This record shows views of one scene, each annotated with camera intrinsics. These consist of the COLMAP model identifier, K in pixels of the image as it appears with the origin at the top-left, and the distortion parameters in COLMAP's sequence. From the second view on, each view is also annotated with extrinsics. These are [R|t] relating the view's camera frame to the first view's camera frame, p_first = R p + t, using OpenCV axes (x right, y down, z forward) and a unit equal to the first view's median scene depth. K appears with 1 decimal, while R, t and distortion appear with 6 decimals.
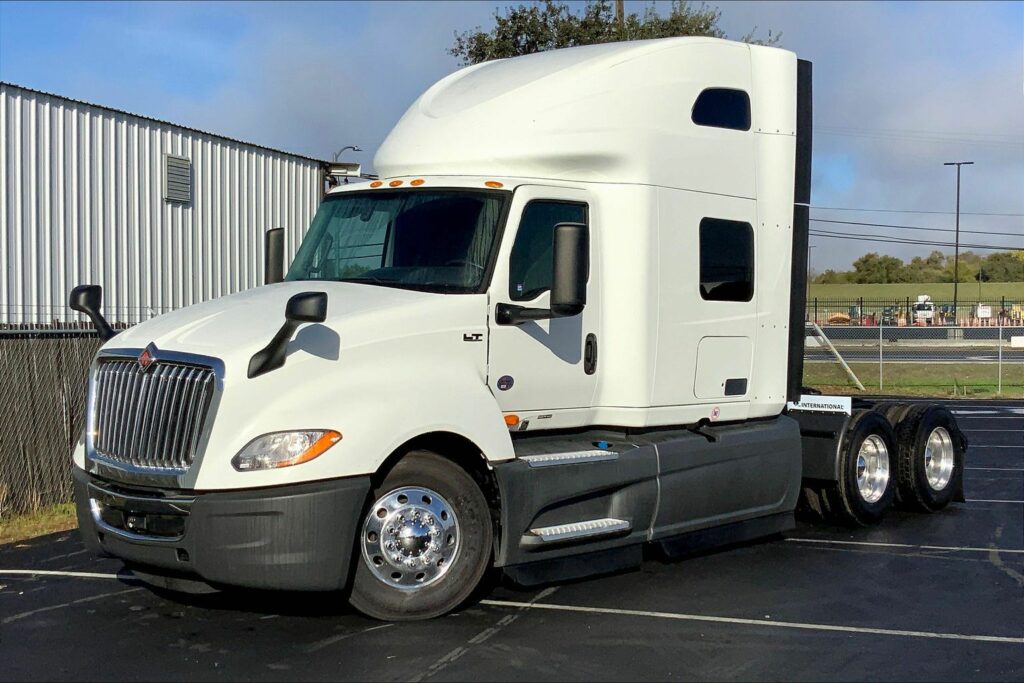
lens RADIAL K [[1257.8, 0, 435.8], [0, 1257.8, 342.2], [0, 0, 1]] dist [0.007826, 0.009068]
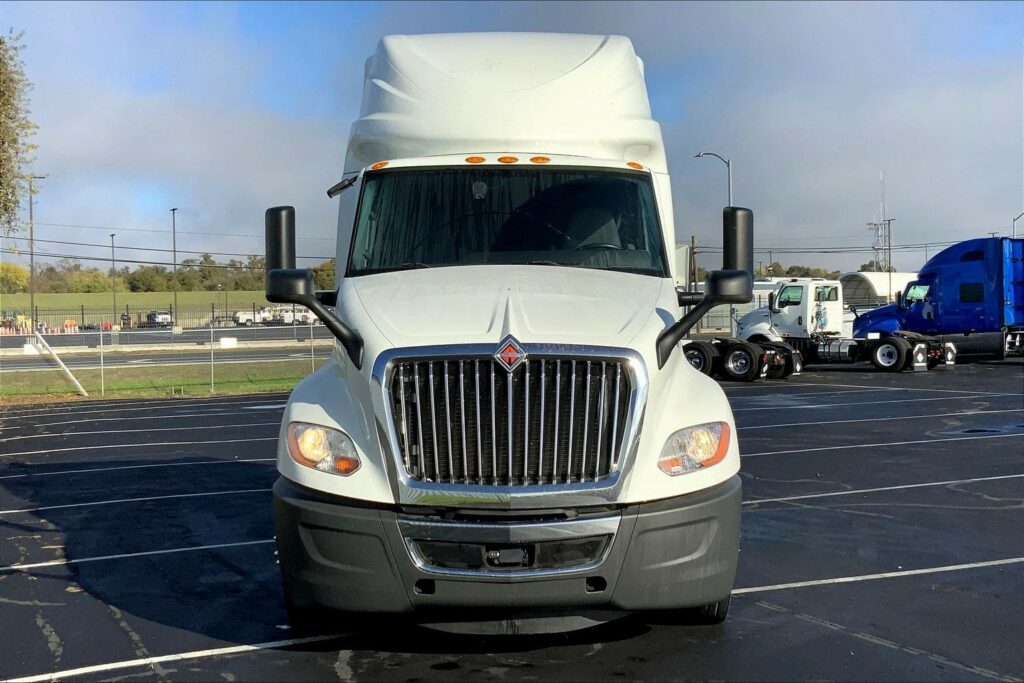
lens RADIAL K [[1257.8, 0, 435.8], [0, 1257.8, 342.2], [0, 0, 1]] dist [0.007826, 0.009068]
pose [[0.781217, -0.029659, 0.623555, -0.643618], [0.034305, 0.999401, 0.004557, -0.000131], [-0.623317, 0.017831, 0.781766, 0.324488]]
